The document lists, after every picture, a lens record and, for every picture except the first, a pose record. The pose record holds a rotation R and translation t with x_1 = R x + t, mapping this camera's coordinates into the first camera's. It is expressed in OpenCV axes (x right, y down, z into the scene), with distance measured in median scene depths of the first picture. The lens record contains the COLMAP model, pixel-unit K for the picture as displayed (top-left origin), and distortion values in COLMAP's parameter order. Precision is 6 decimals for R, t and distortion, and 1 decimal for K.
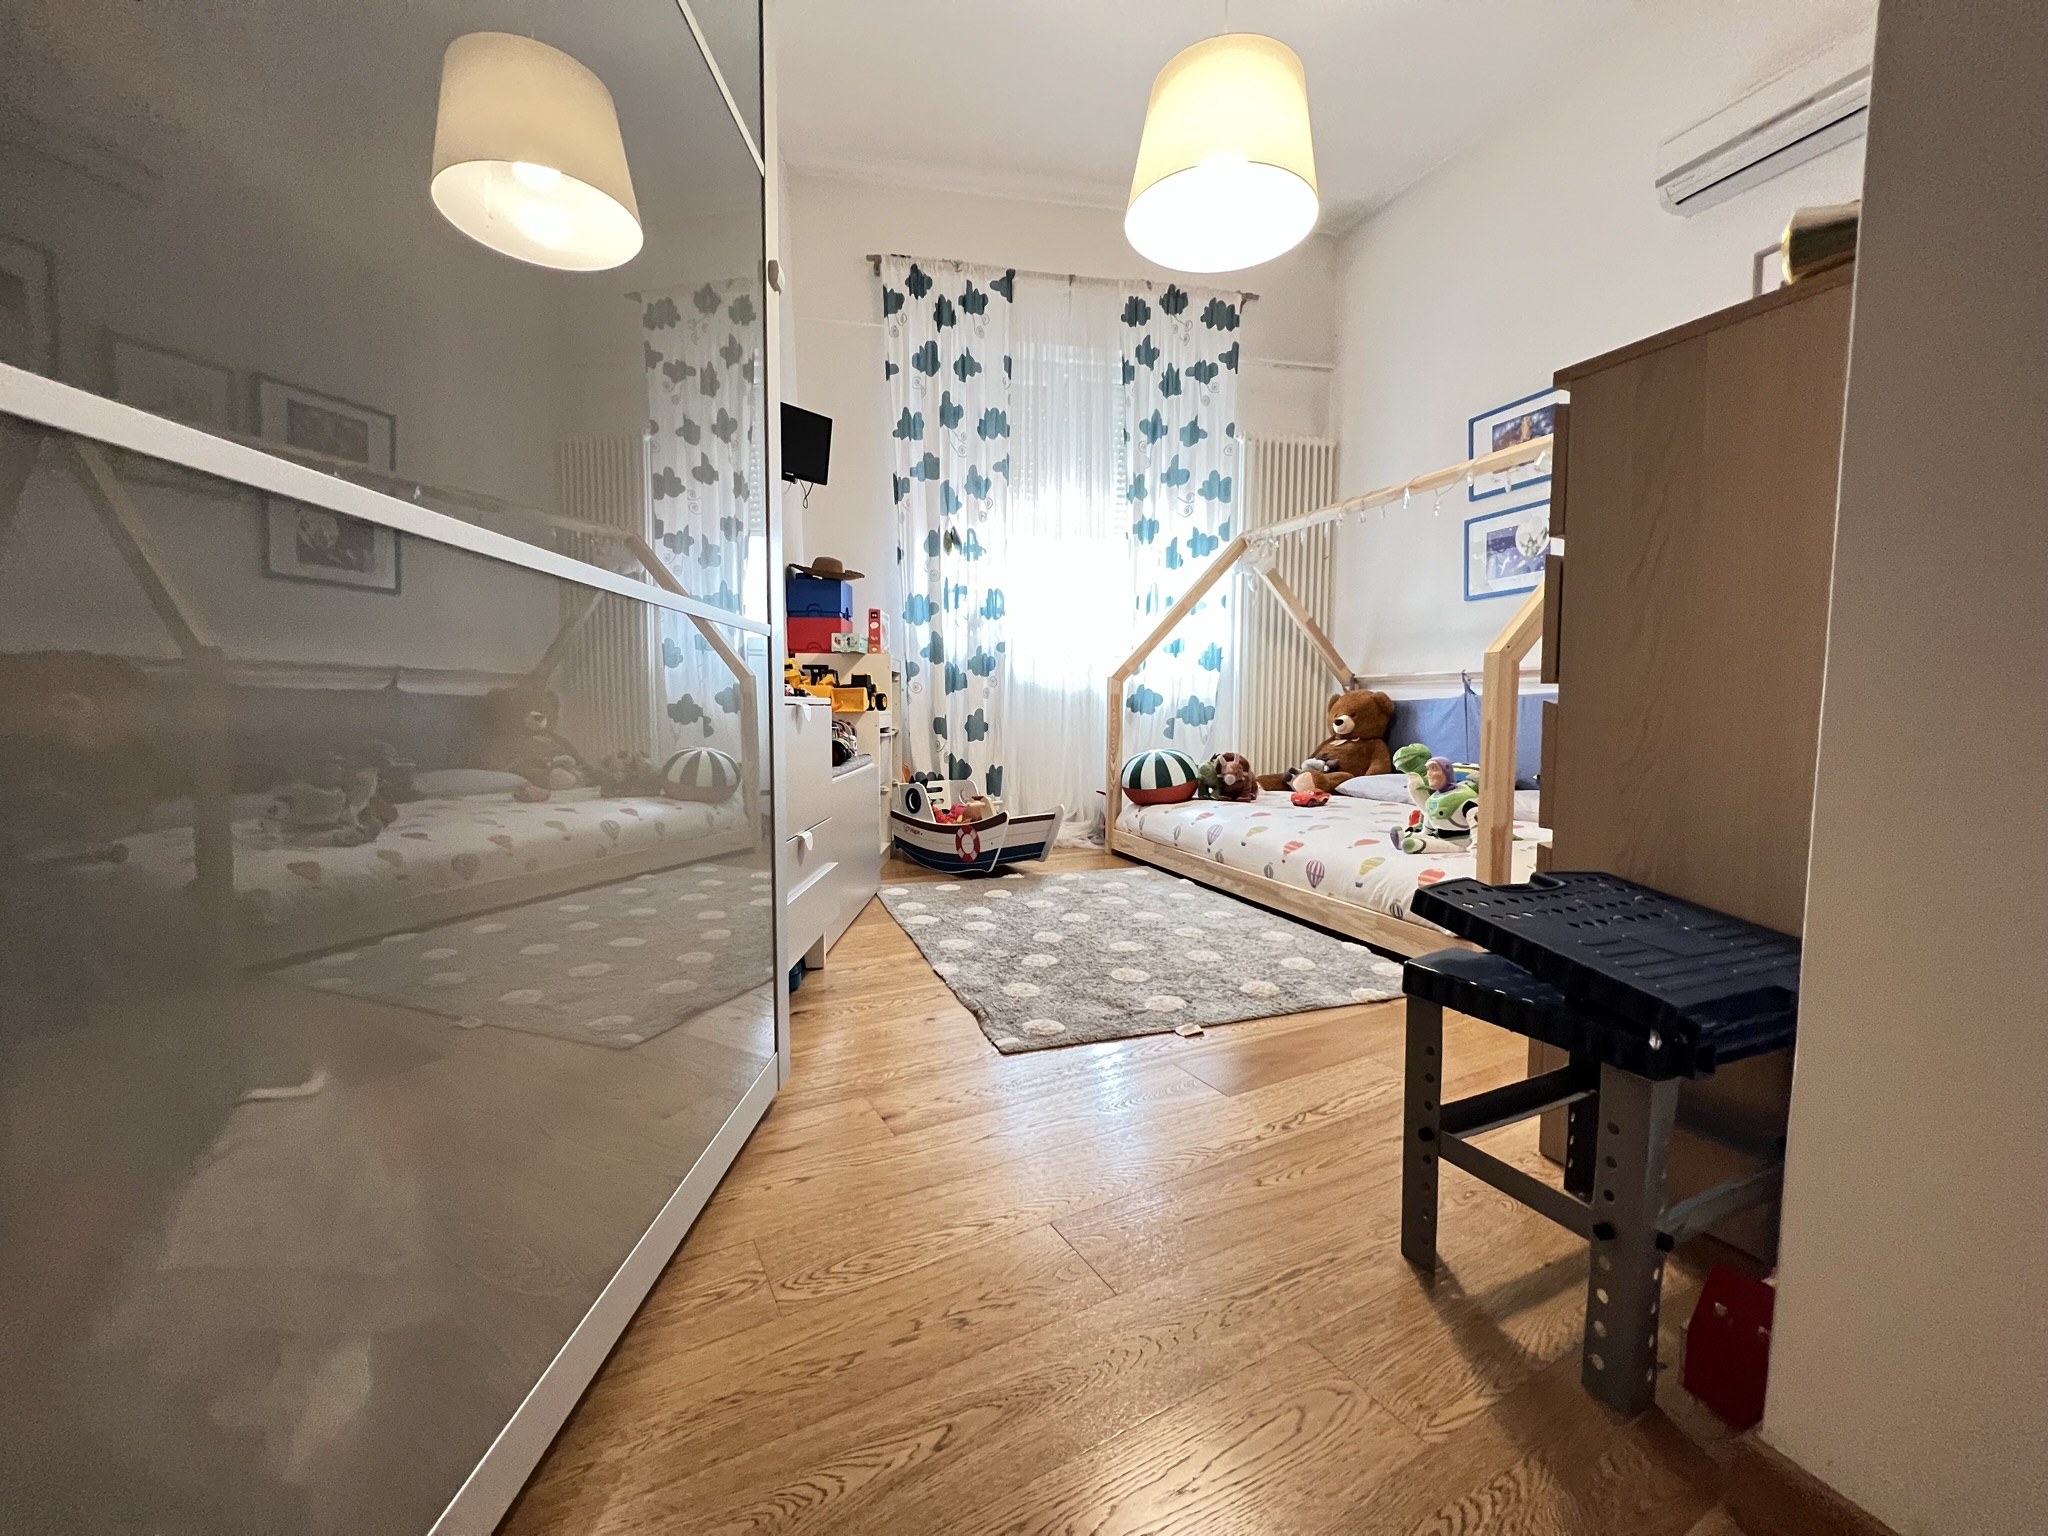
lens RADIAL K [[820.2, 0, 1024.8], [0, 820.2, 769.4], [0, 0, 1]] dist [-0.003621, 0.000062]
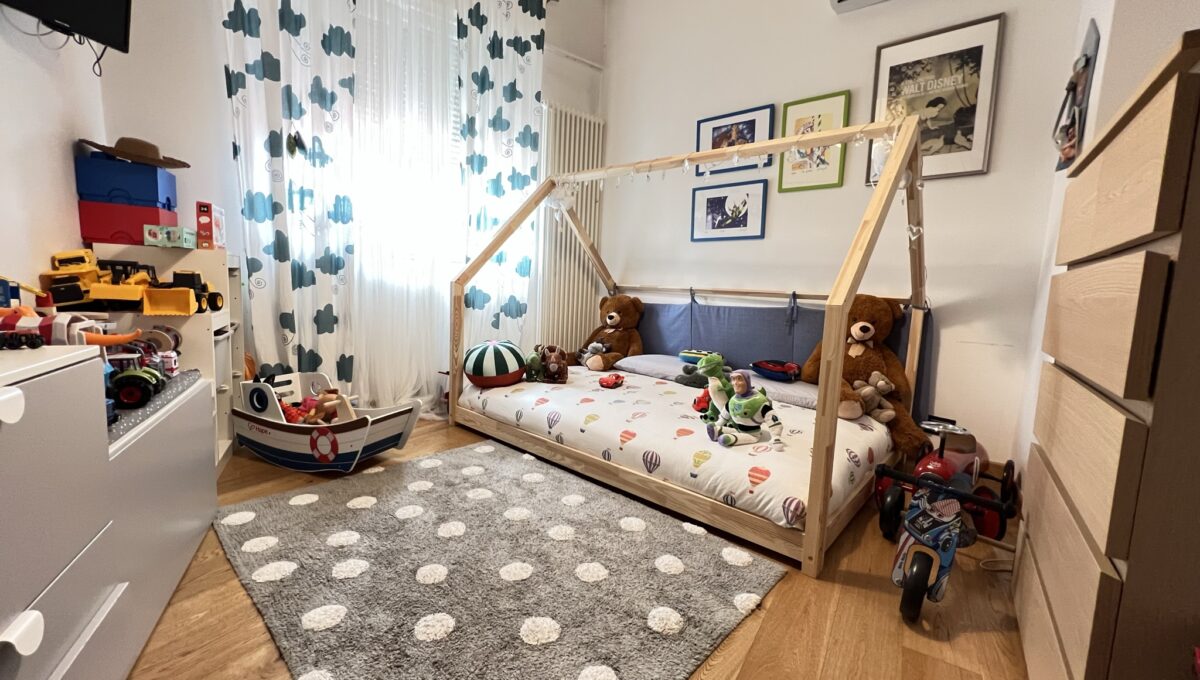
lens RADIAL K [[482.0, 0, 597.1], [0, 482.0, 338.5], [0, 0, 1]] dist [0.004666, -0.000491]
pose [[0.887641, -0.015515, 0.460274, -0.036074], [-0.006732, 0.998889, 0.046652, -0.063168], [-0.460486, -0.044509, 0.886550, 0.266459]]
